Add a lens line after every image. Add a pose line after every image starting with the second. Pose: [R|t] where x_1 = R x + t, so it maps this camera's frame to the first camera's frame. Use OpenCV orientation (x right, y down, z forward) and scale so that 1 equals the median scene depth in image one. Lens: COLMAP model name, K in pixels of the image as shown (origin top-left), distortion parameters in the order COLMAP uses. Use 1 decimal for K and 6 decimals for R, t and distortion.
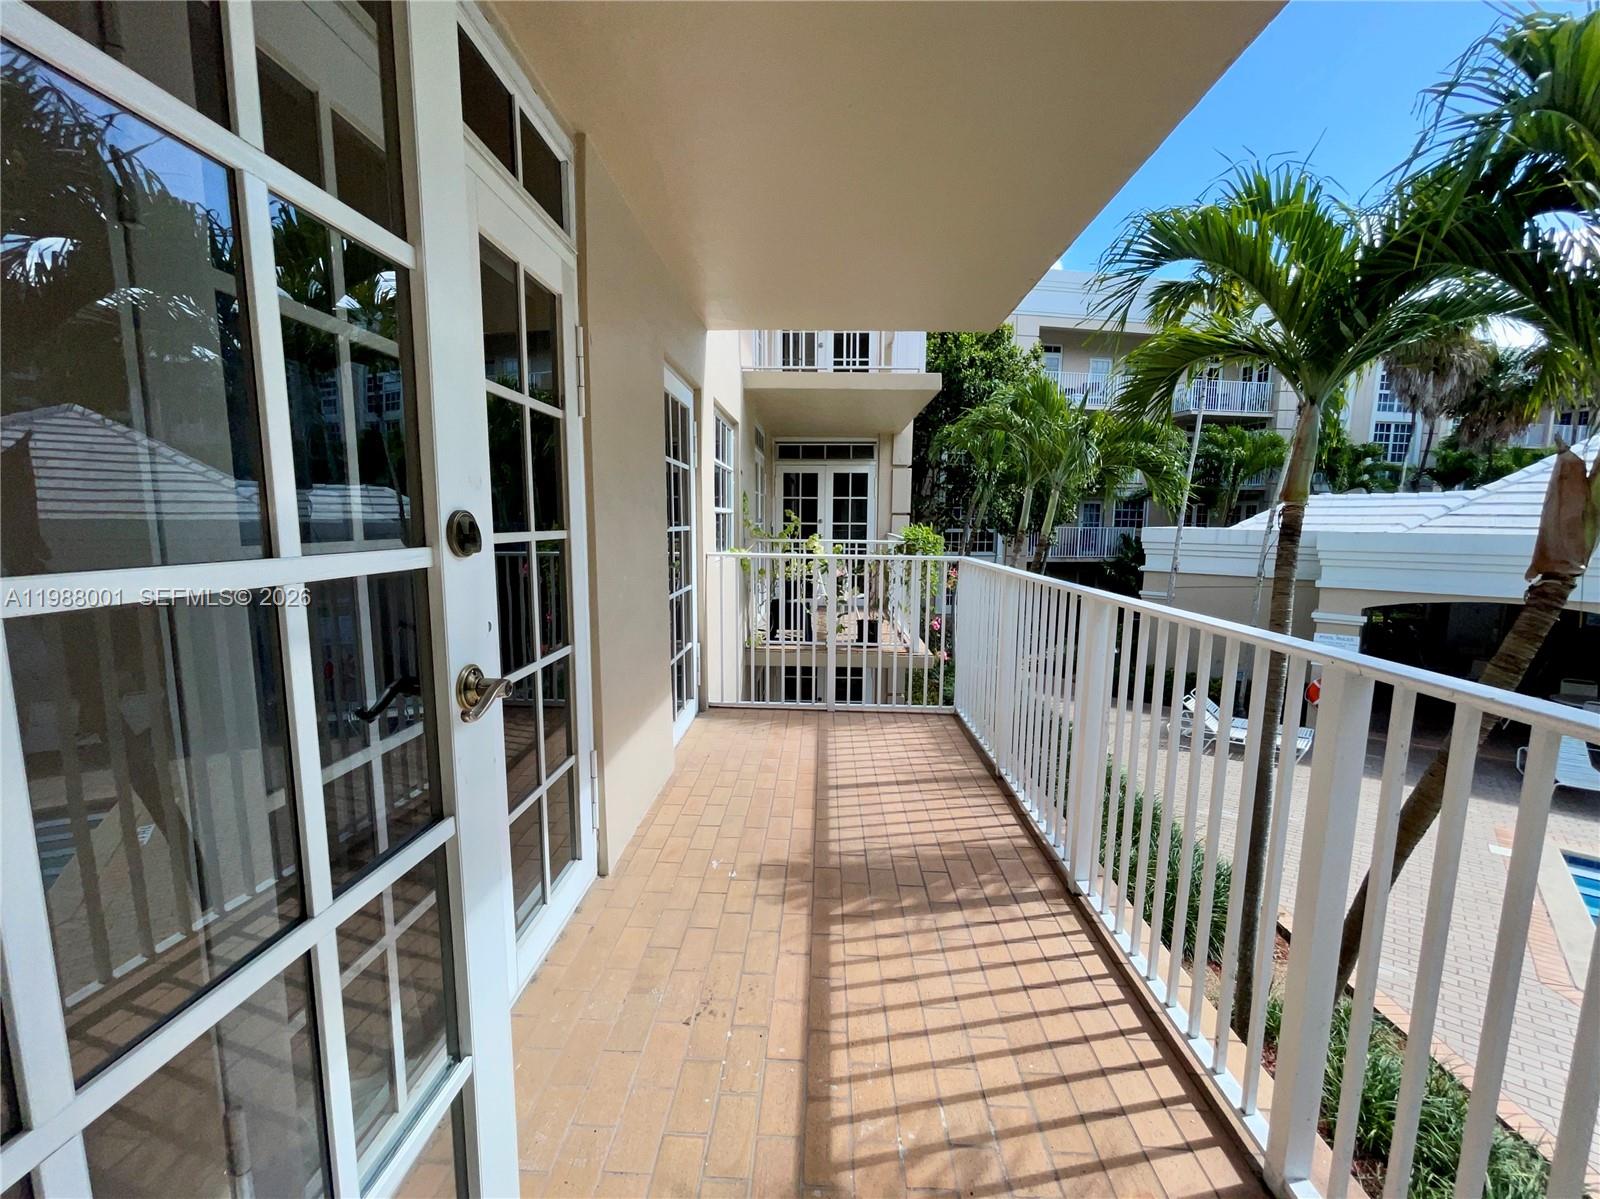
lens RADIAL K [[668.3, 0, 802.6], [0, 668.3, 608.8], [0, 0, 1]] dist [0.000937, 0.000102]
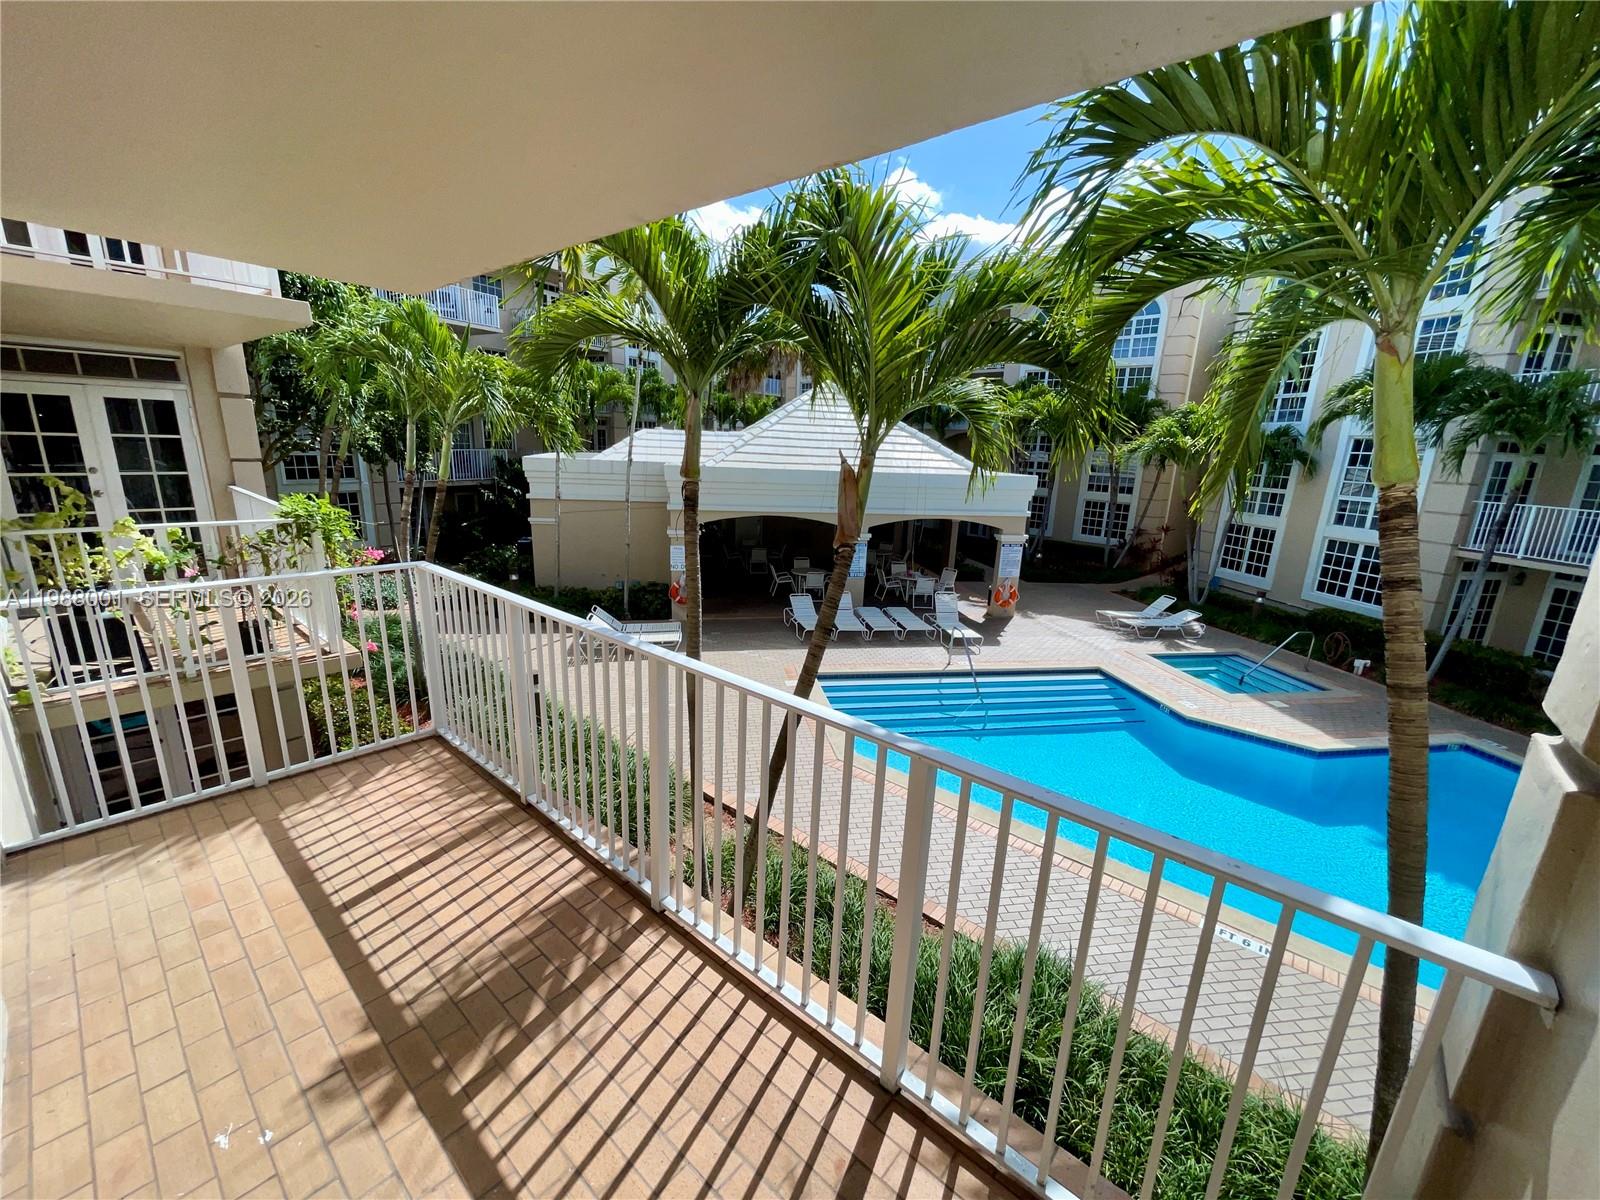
lens RADIAL K [[647.7, 0, 800.6], [0, 647.7, 607.9], [0, 0, 1]] dist [-0.008135, 0.000387]
pose [[0.628332, -0.178074, 0.757290, -0.048661], [0.072154, 0.982593, 0.171186, -0.067963], [-0.774592, -0.052921, 0.630244, 0.049406]]
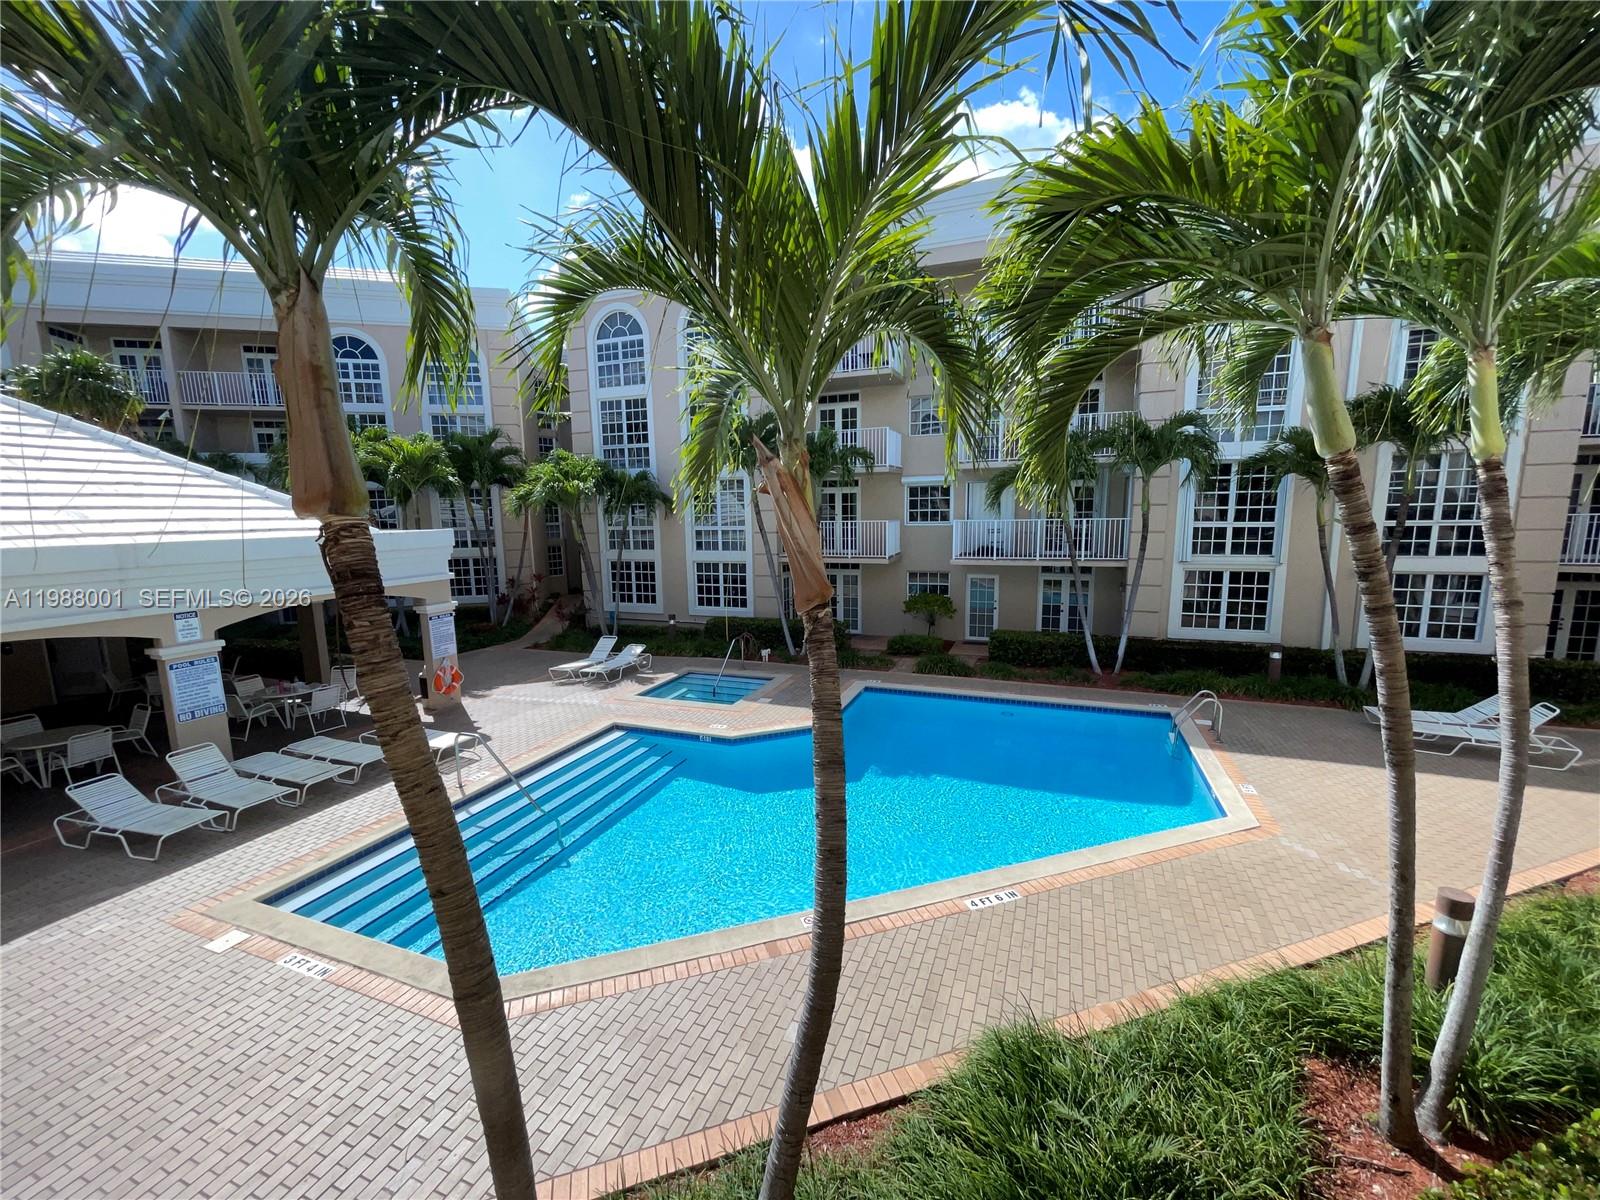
lens RADIAL K [[643.8, 0, 798.7], [0, 643.8, 607.1], [0, 0, 1]] dist [0.001430, 0.000012]
pose [[-0.342238, -0.141647, 0.928875, 0.161918], [0.142287, 0.969359, 0.200245, -0.087140], [-0.928777, 0.200698, -0.311597, 0.552672]]
